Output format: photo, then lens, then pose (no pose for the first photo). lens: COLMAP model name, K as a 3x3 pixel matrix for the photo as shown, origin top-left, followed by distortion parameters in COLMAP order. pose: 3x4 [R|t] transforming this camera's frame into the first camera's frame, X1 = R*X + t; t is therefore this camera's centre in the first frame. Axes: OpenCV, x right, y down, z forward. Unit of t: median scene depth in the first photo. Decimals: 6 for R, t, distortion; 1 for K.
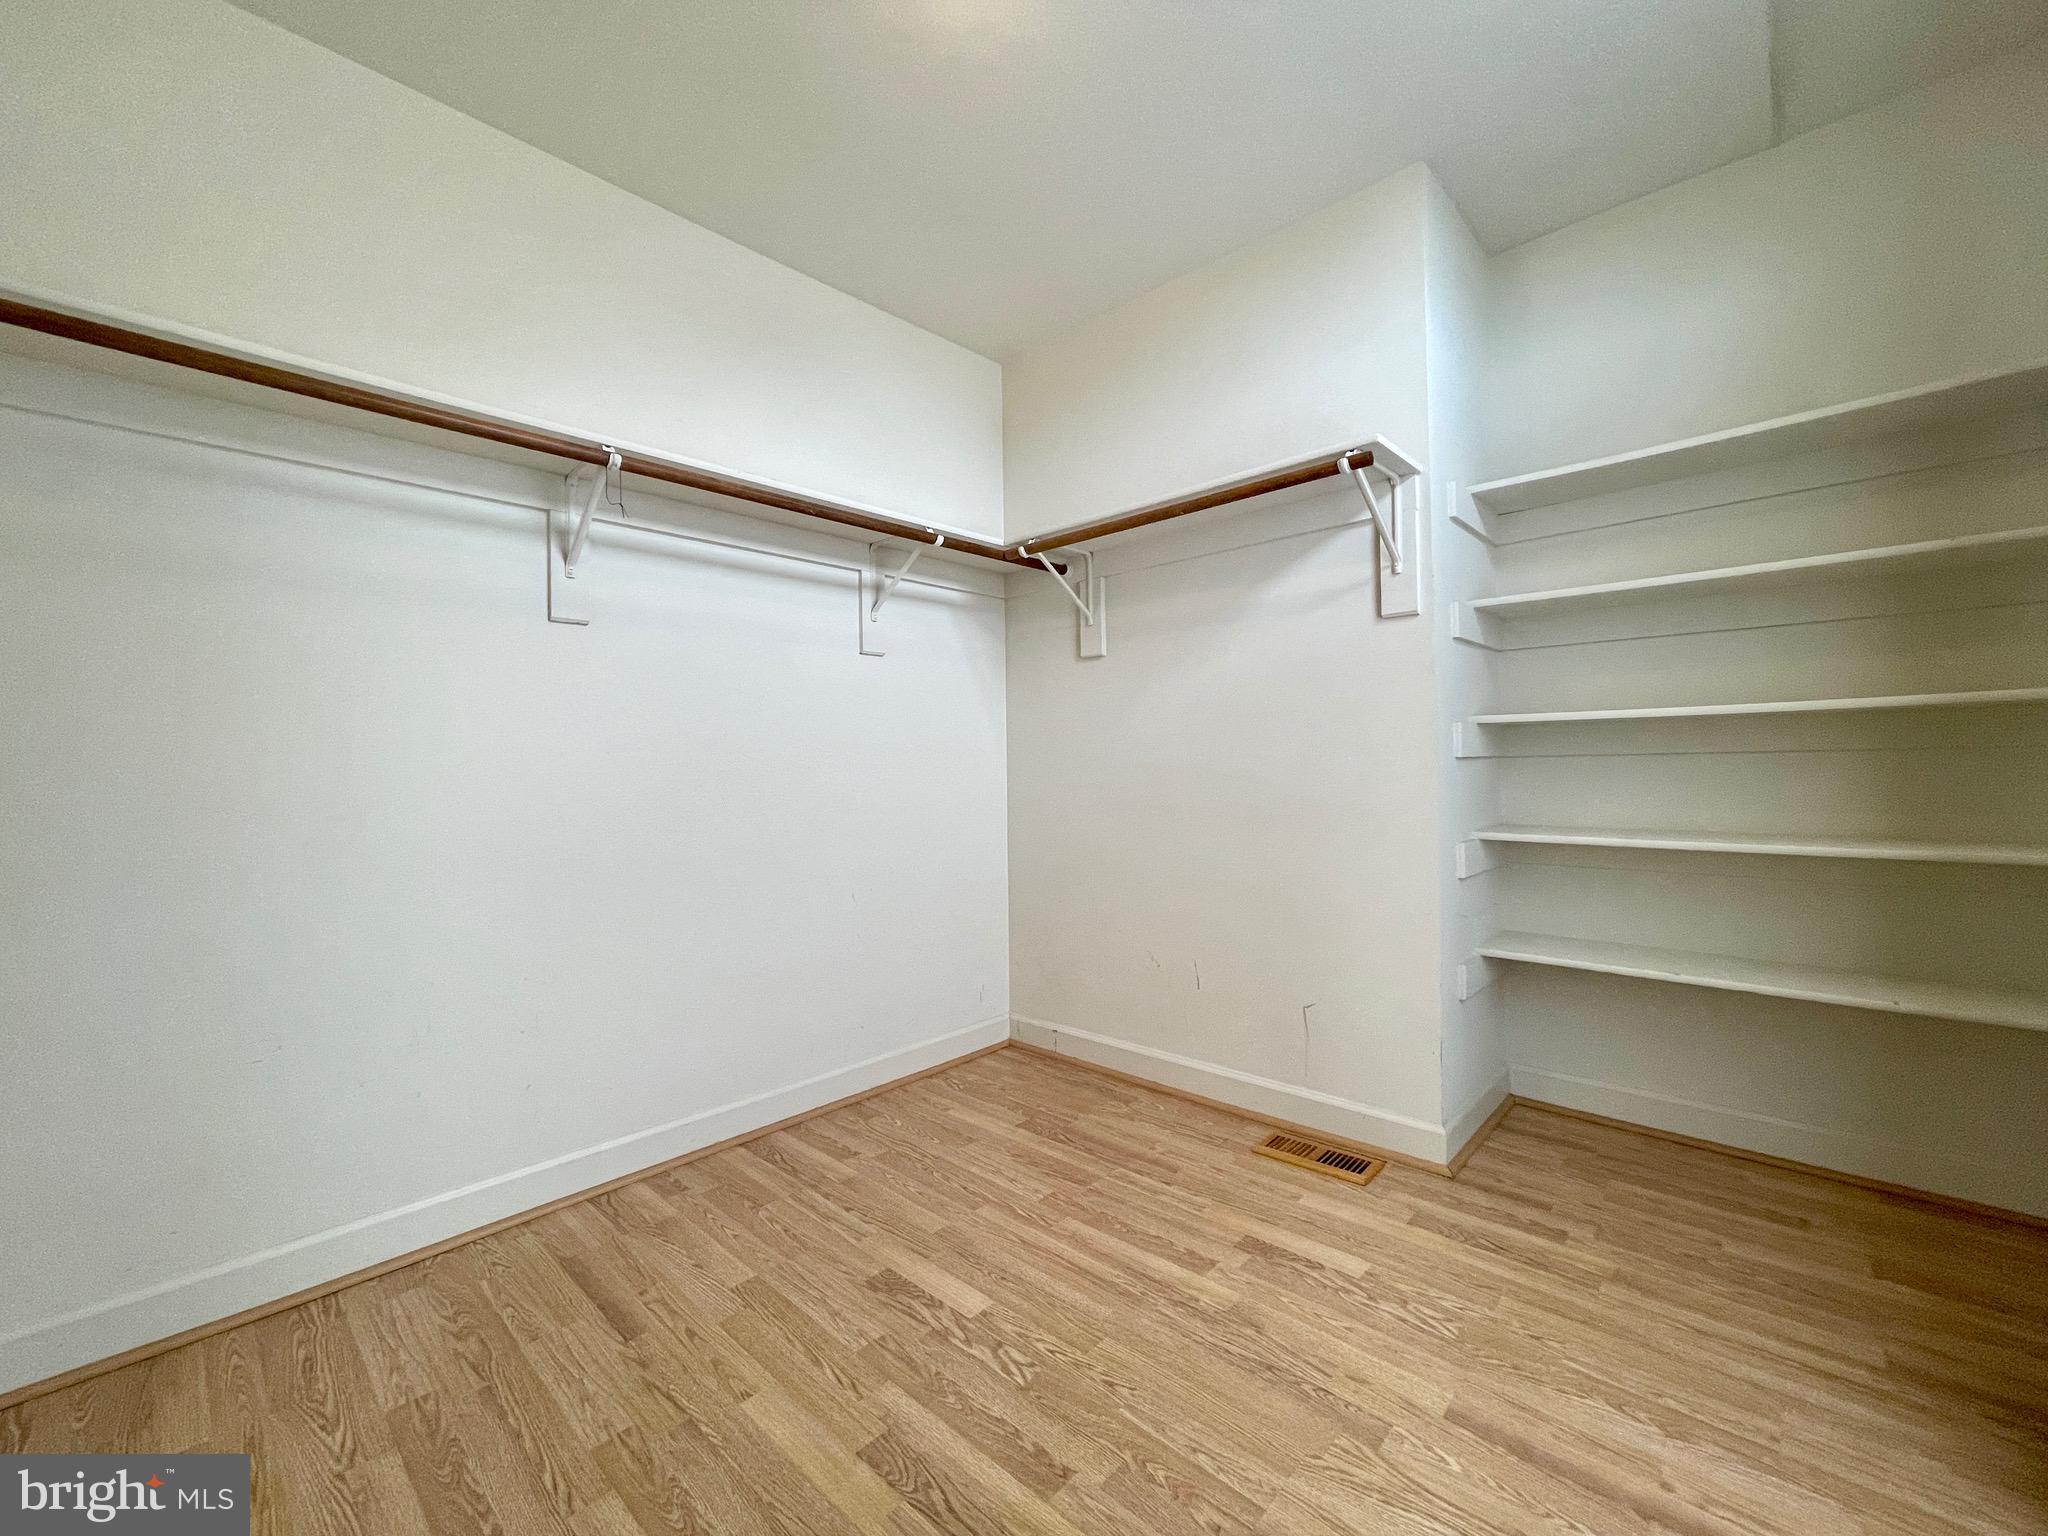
lens RADIAL K [[823.6, 0, 1020.6], [0, 823.6, 761.2], [0, 0, 1]] dist [-0.010676, 0.005302]
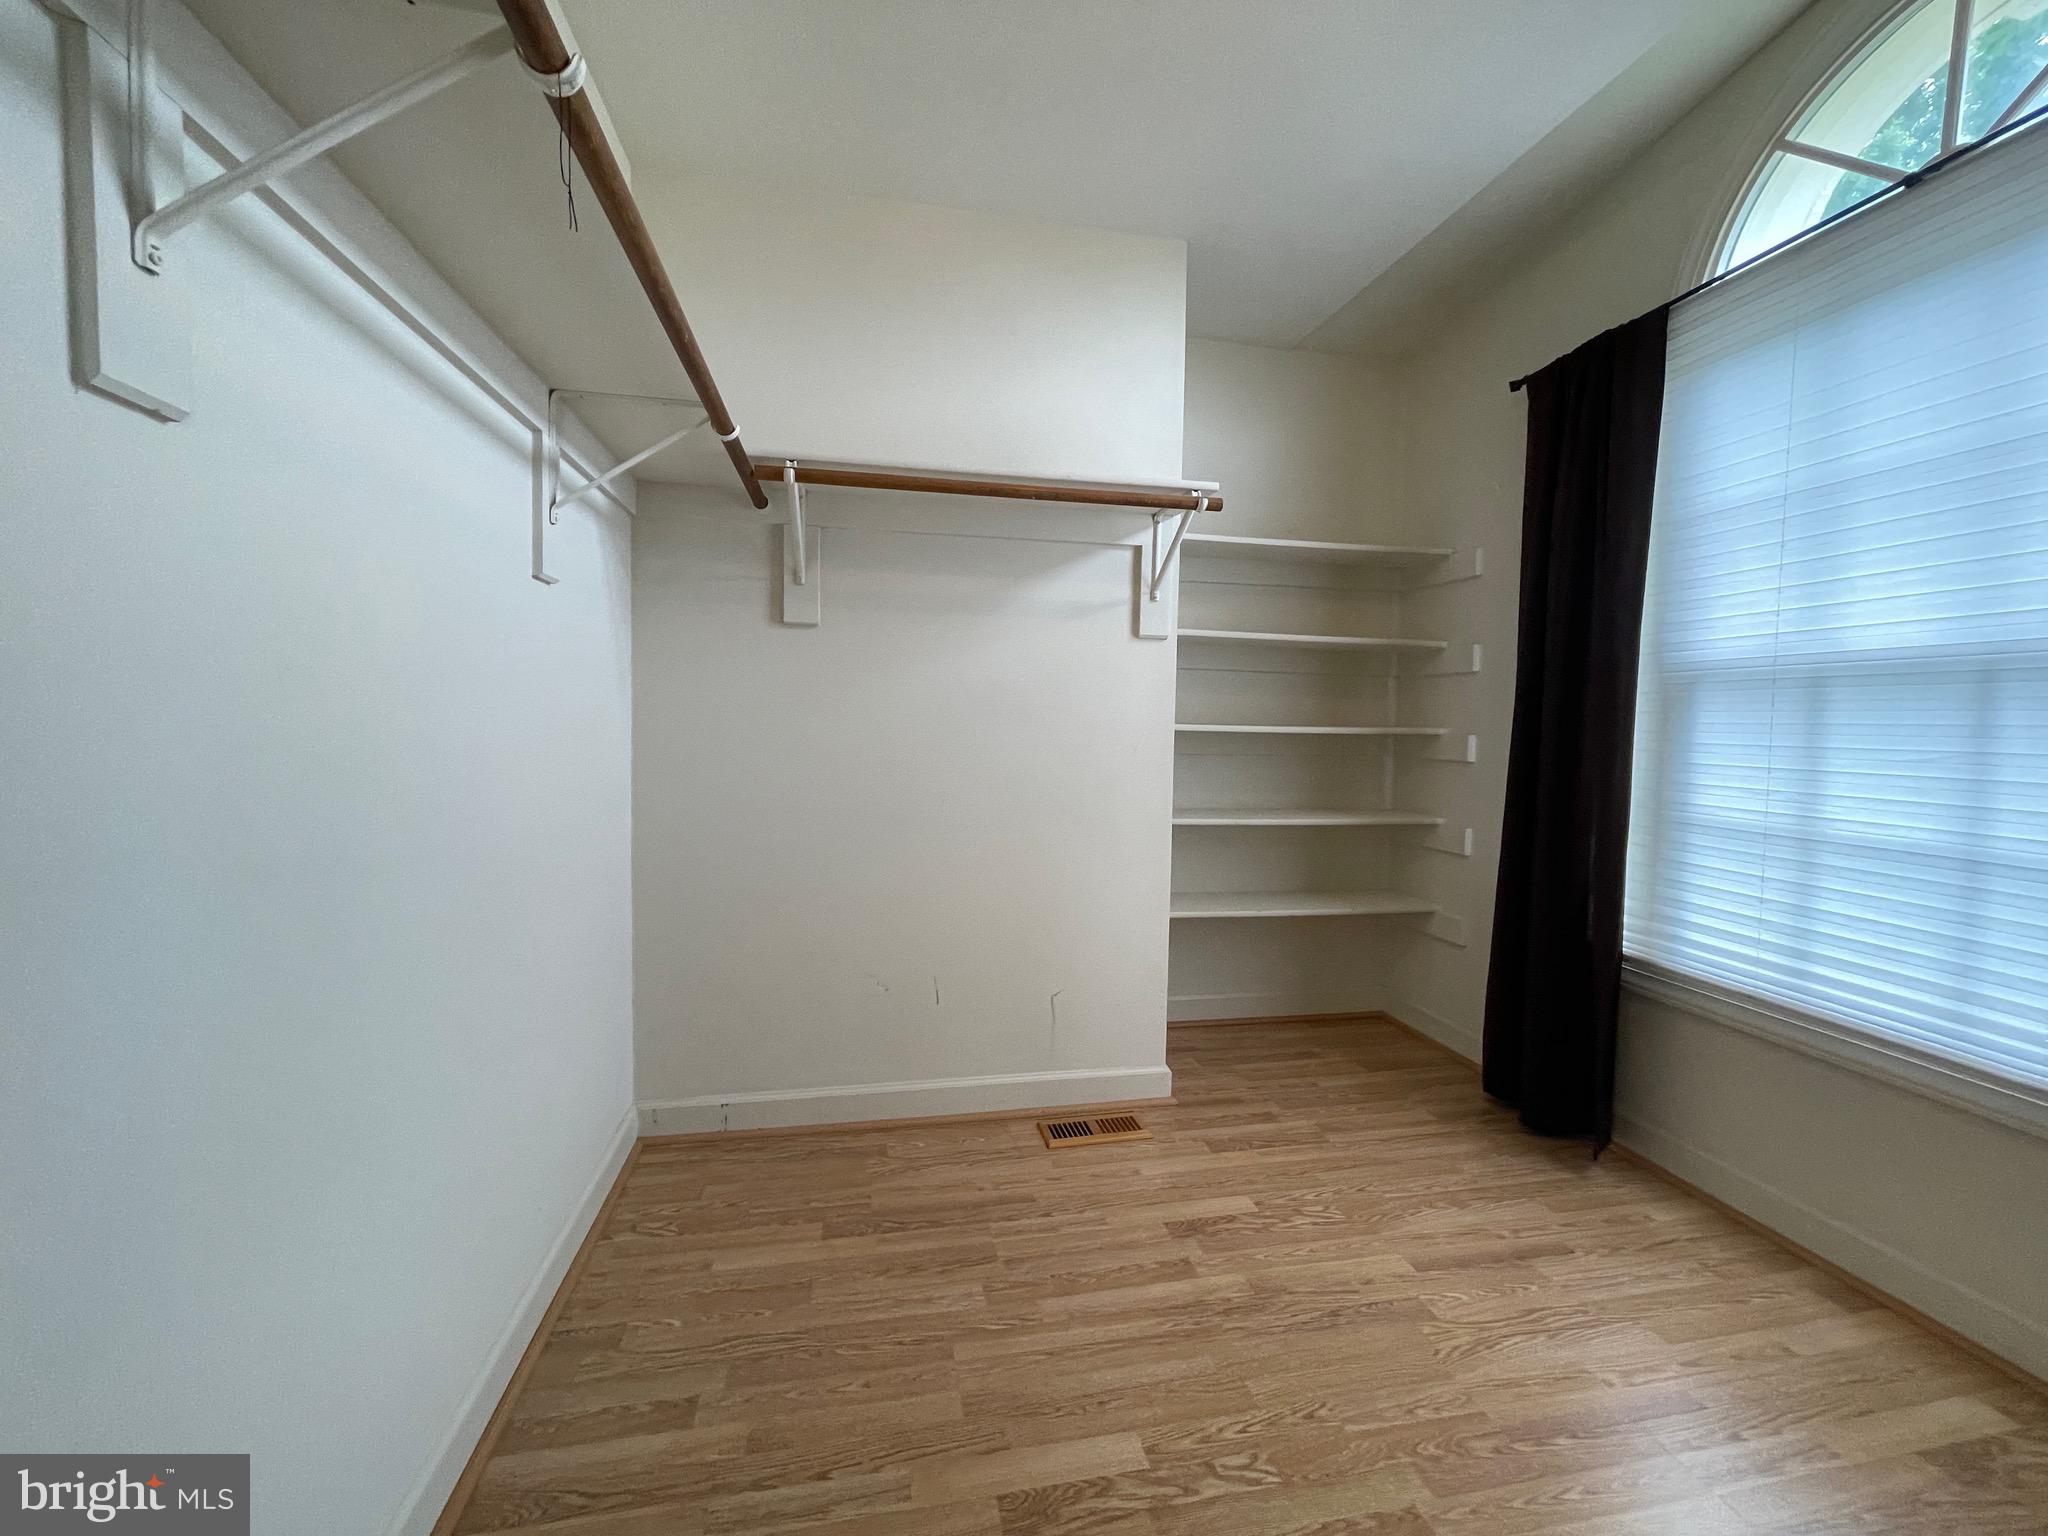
lens RADIAL K [[823.6, 0, 1020.6], [0, 823.6, 761.2], [0, 0, 1]] dist [-0.010676, 0.005302]
pose [[0.583603, -0.010097, 0.811976, -0.610786], [-0.032325, 0.998841, 0.035654, -0.042204], [-0.811396, -0.047055, 0.582600, 0.503416]]
